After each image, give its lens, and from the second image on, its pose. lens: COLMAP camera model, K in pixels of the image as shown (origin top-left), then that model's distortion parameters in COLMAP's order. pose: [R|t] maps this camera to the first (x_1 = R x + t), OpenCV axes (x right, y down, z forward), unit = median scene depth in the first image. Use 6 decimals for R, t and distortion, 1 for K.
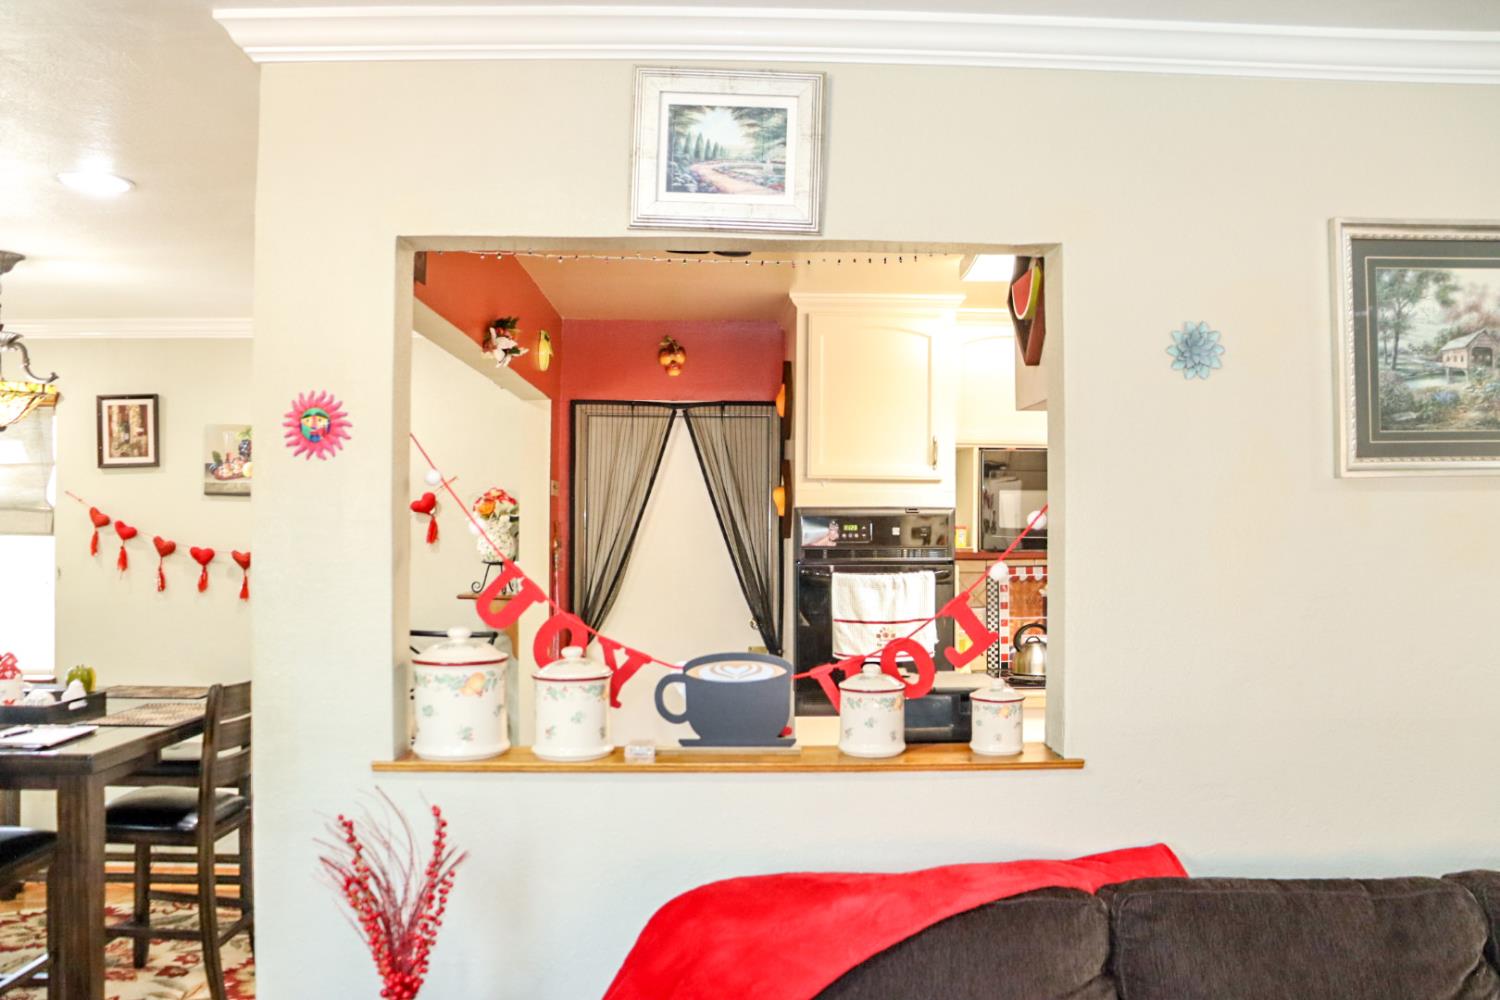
lens RADIAL K [[1255.0, 0, 750.7], [0, 1255.0, 482.4], [0, 0, 1]] dist [-0.181270, 0.154922]
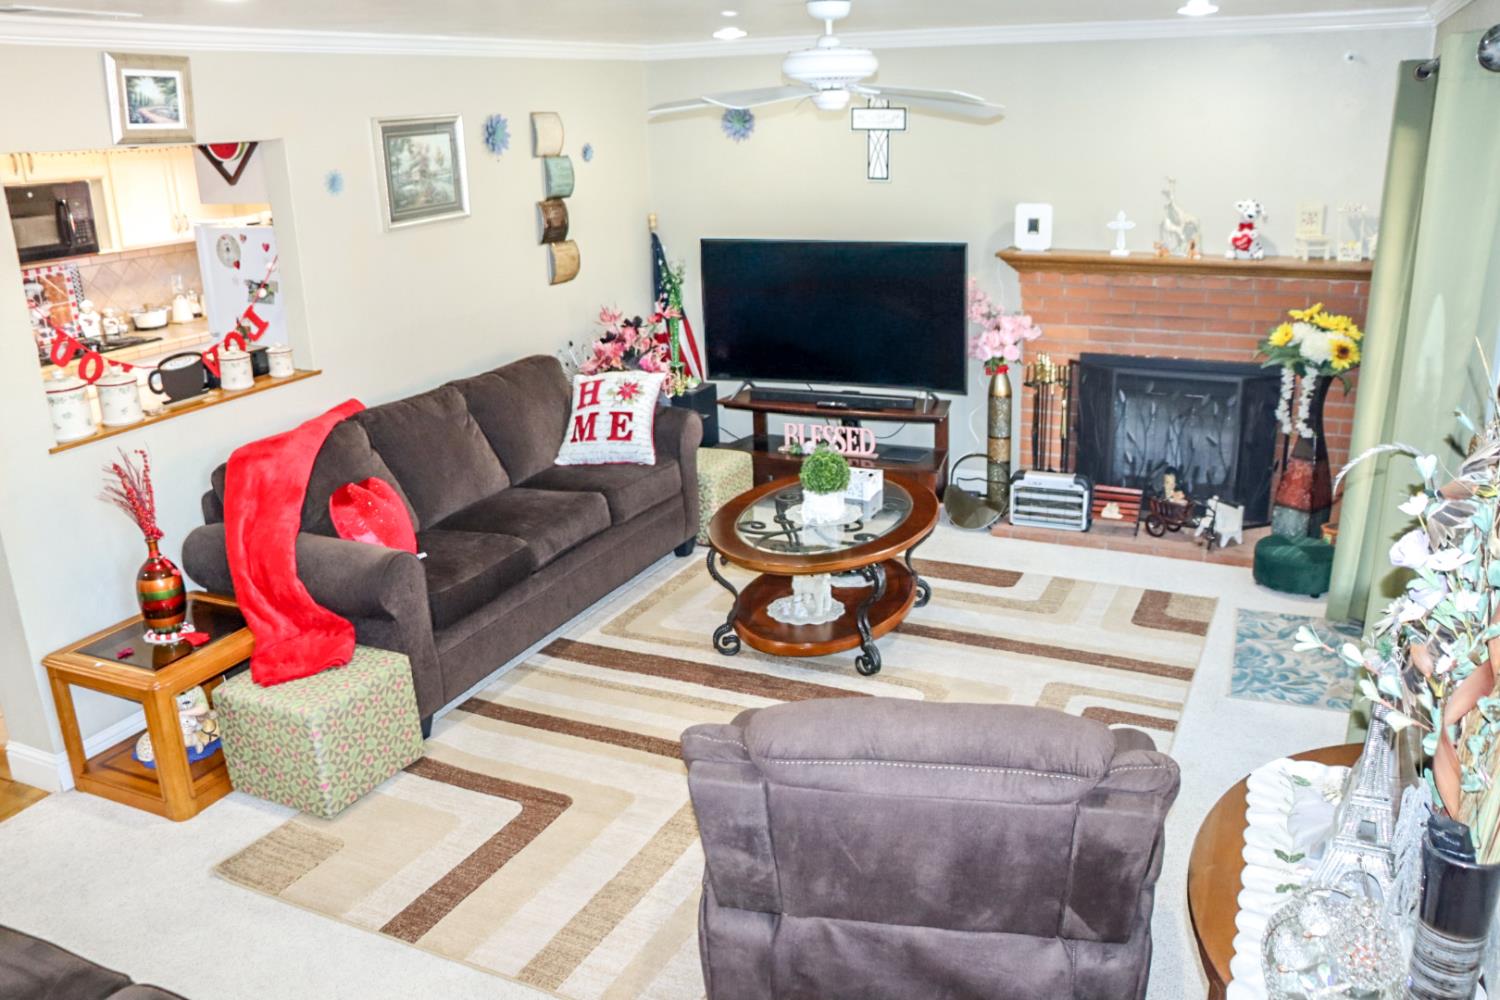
lens RADIAL K [[1255.0, 0, 750.7], [0, 1255.0, 482.4], [0, 0, 1]] dist [-0.181270, 0.154922]
pose [[0.453355, -0.272011, 0.848811, -1.328174], [0.029139, 0.956310, 0.290897, -0.210106], [-0.890854, -0.107146, 0.441474, -0.717357]]
